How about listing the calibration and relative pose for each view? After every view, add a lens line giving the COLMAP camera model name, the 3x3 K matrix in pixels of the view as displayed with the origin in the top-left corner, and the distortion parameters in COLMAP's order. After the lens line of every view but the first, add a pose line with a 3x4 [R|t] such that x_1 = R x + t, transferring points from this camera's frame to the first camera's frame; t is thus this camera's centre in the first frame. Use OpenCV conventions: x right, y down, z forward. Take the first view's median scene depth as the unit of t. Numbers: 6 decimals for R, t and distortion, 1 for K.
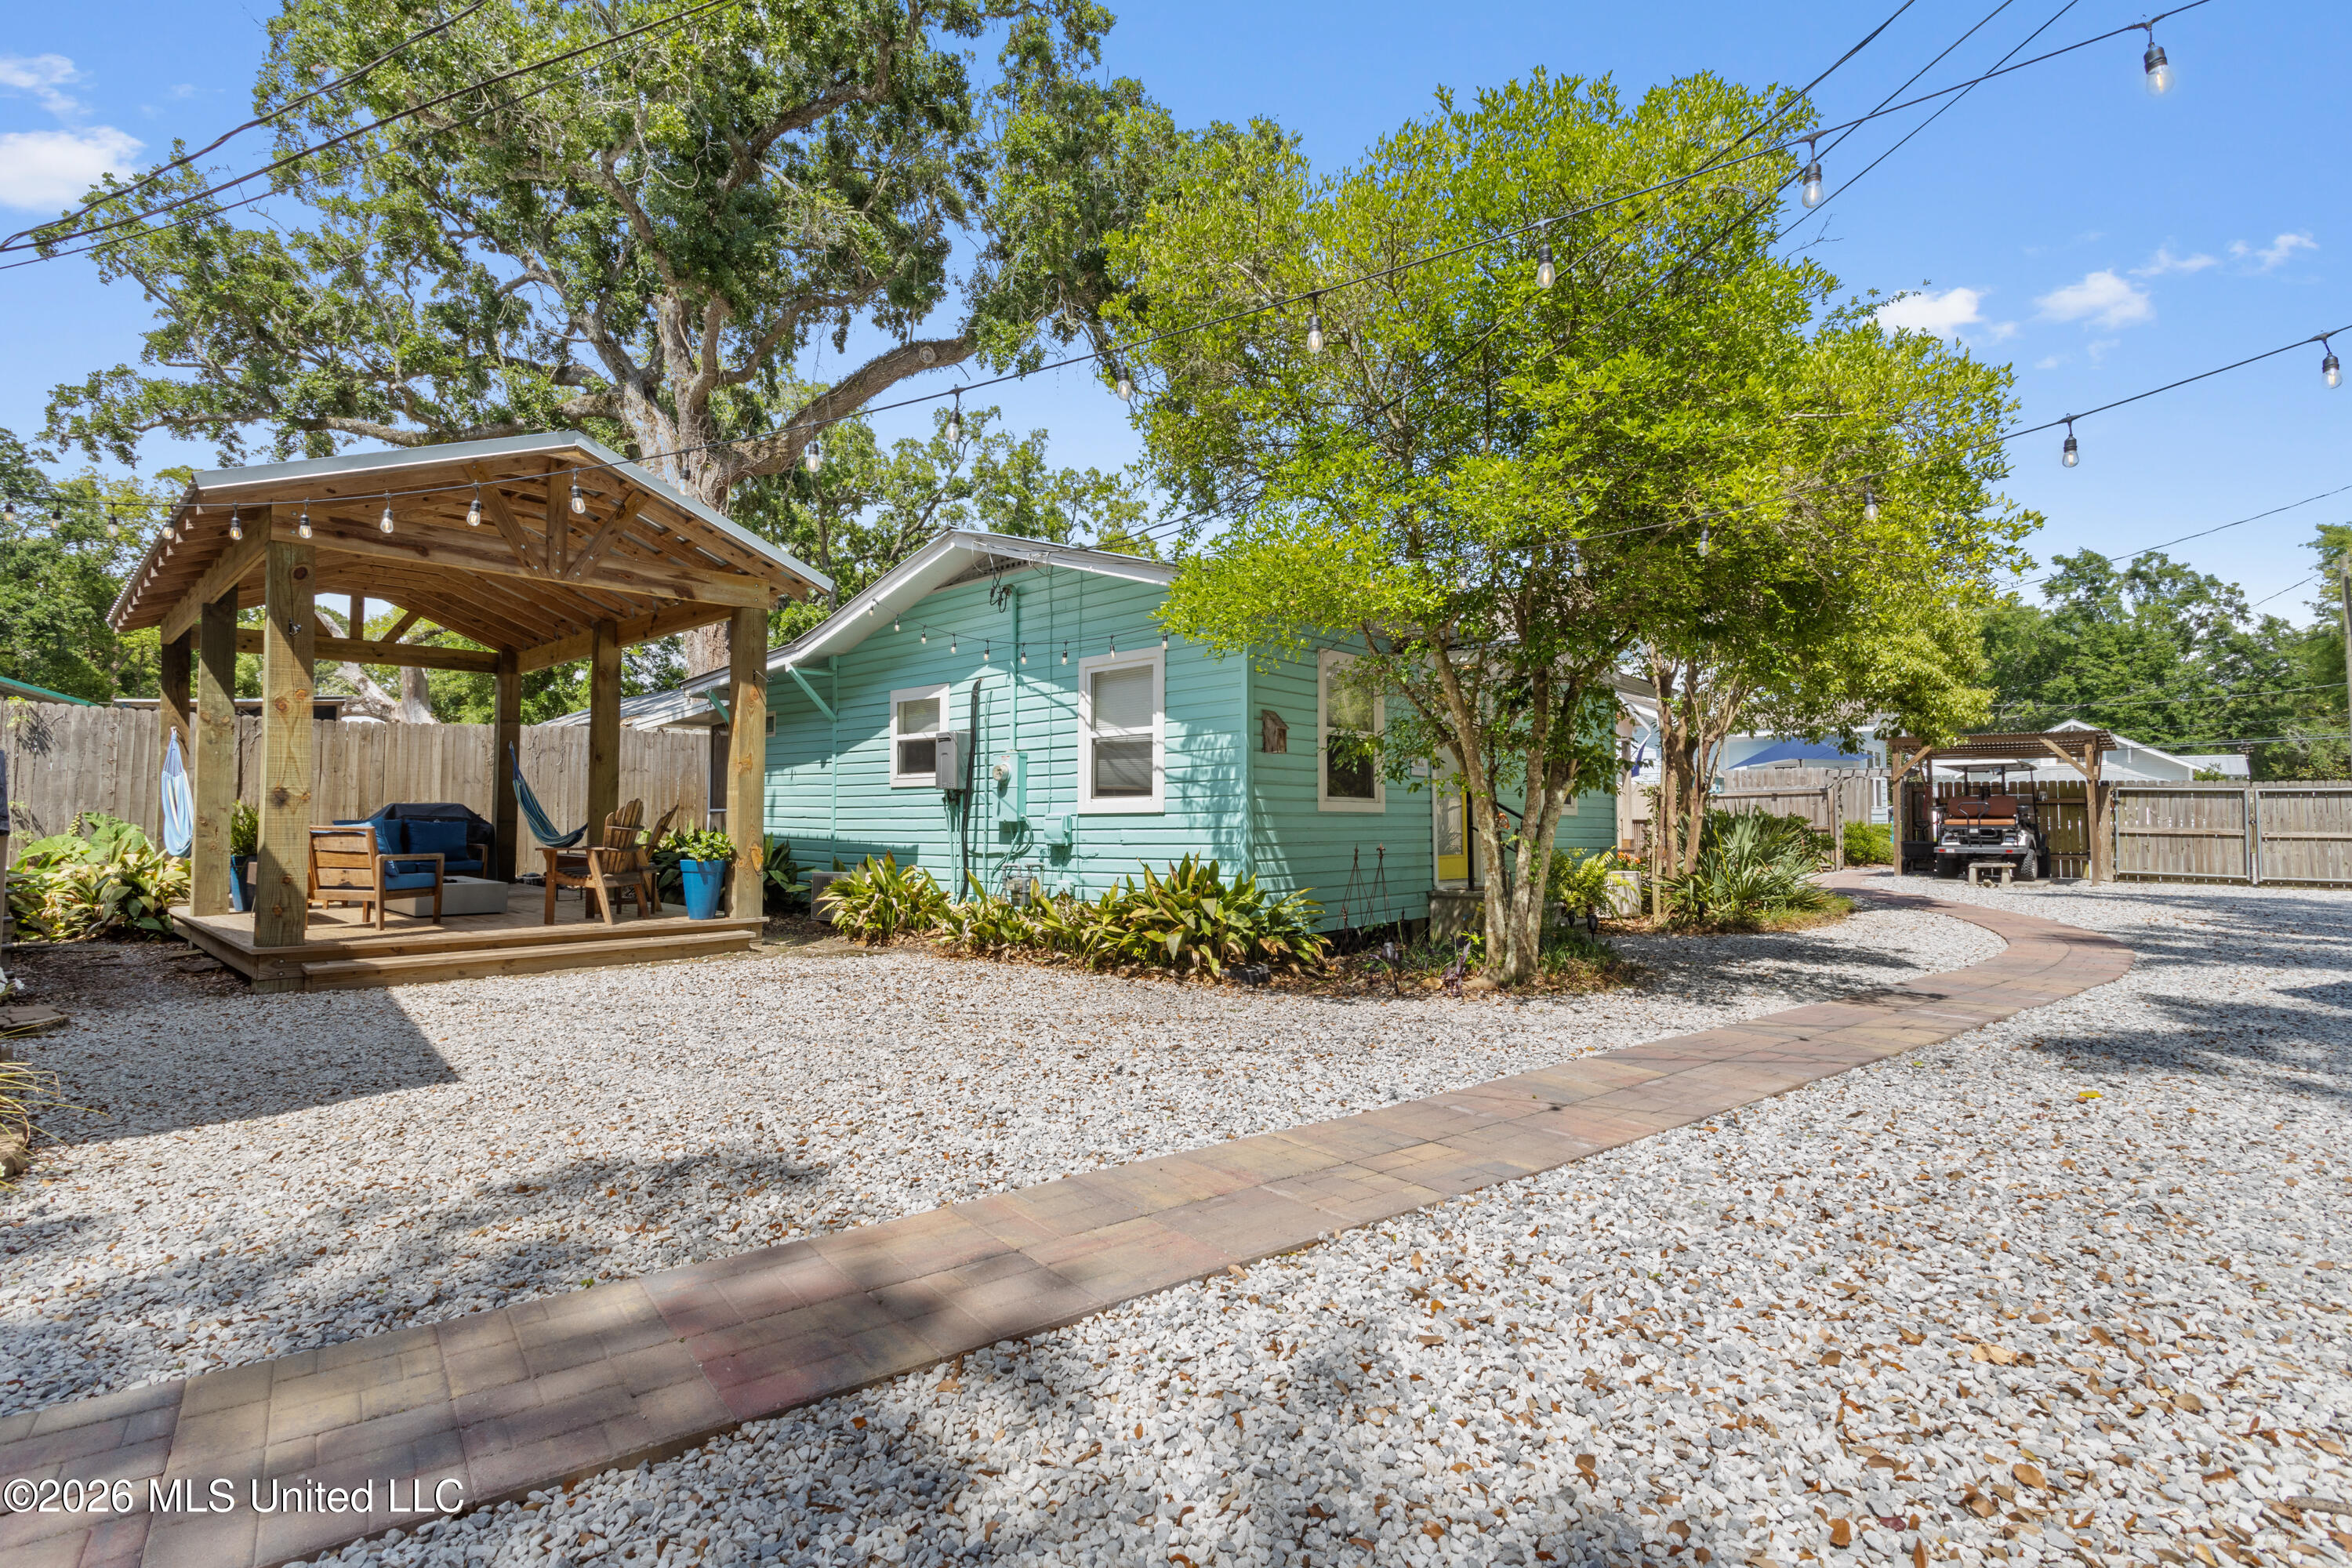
lens RADIAL K [[1110.8, 0, 1177.6], [0, 1110.8, 760.4], [0, 0, 1]] dist [0.000948, 0.000165]
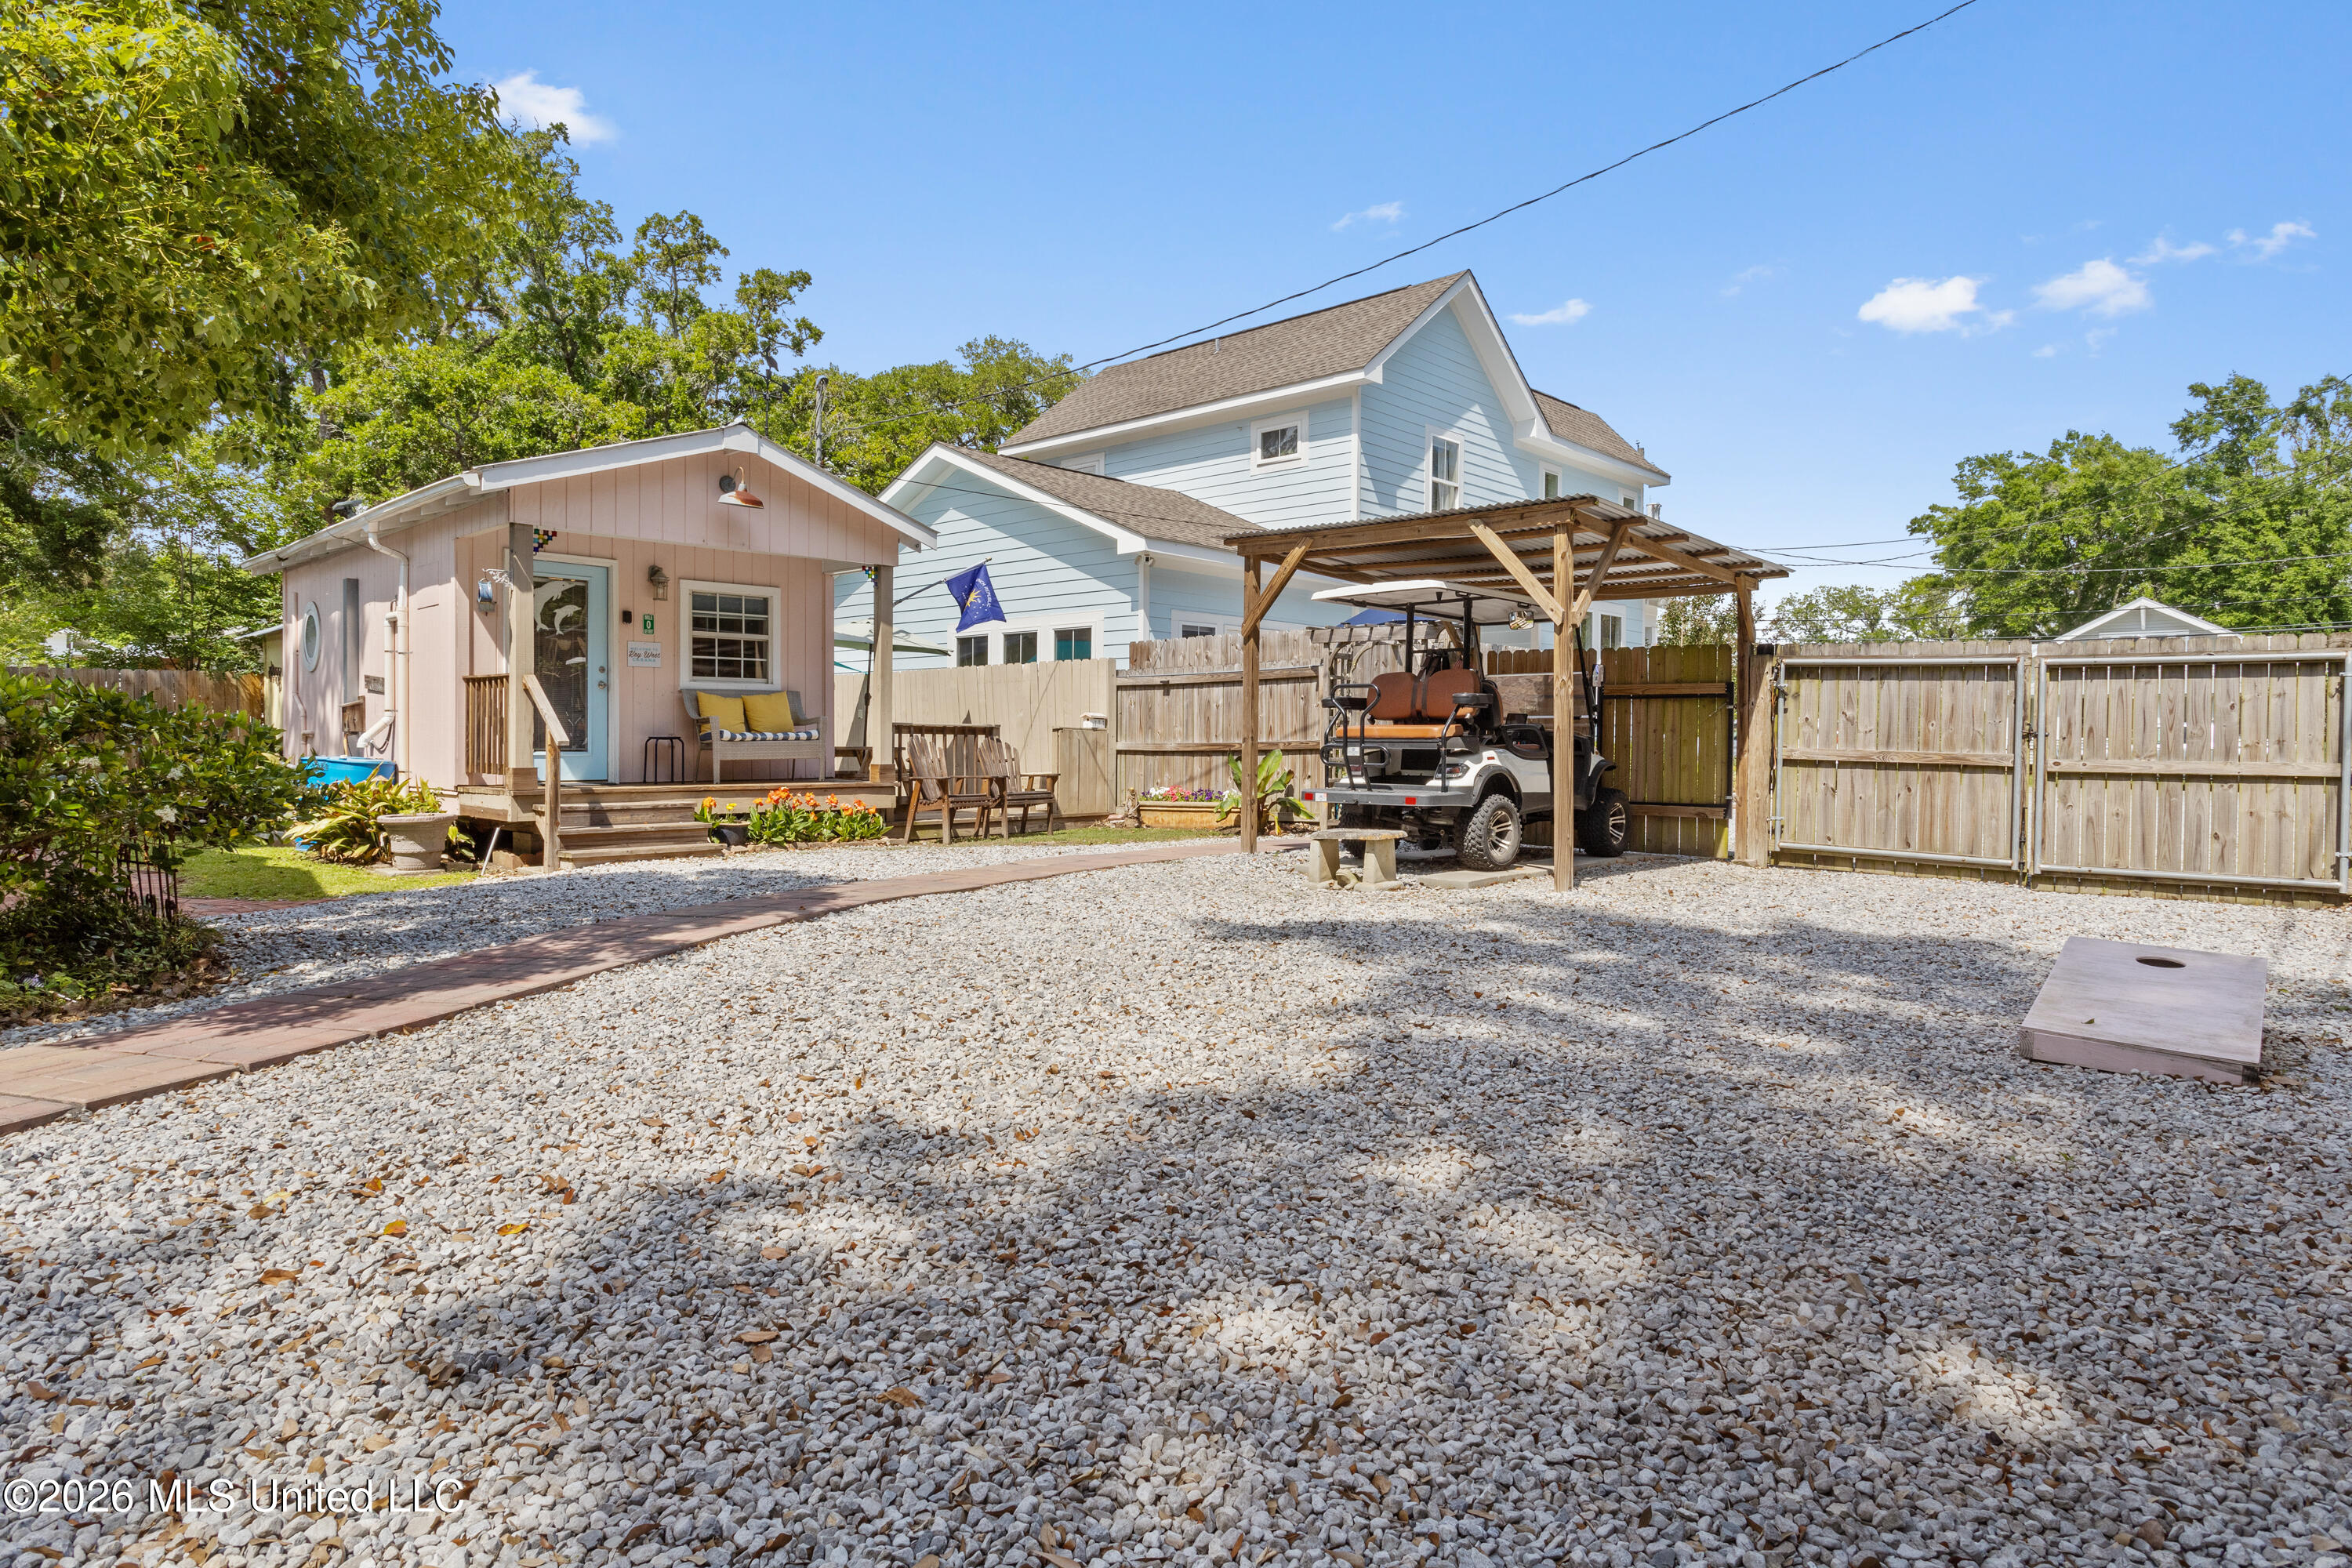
lens RADIAL K [[1314.7, 0, 1176.0], [0, 1314.7, 784.0], [0, 0, 1]] dist [0.000994, -0.000141]
pose [[0.999860, 0.010139, -0.013313, 0.132675], [-0.008886, 0.995808, 0.091037, 0.006337], [0.014180, -0.090906, 0.995758, 0.101400]]
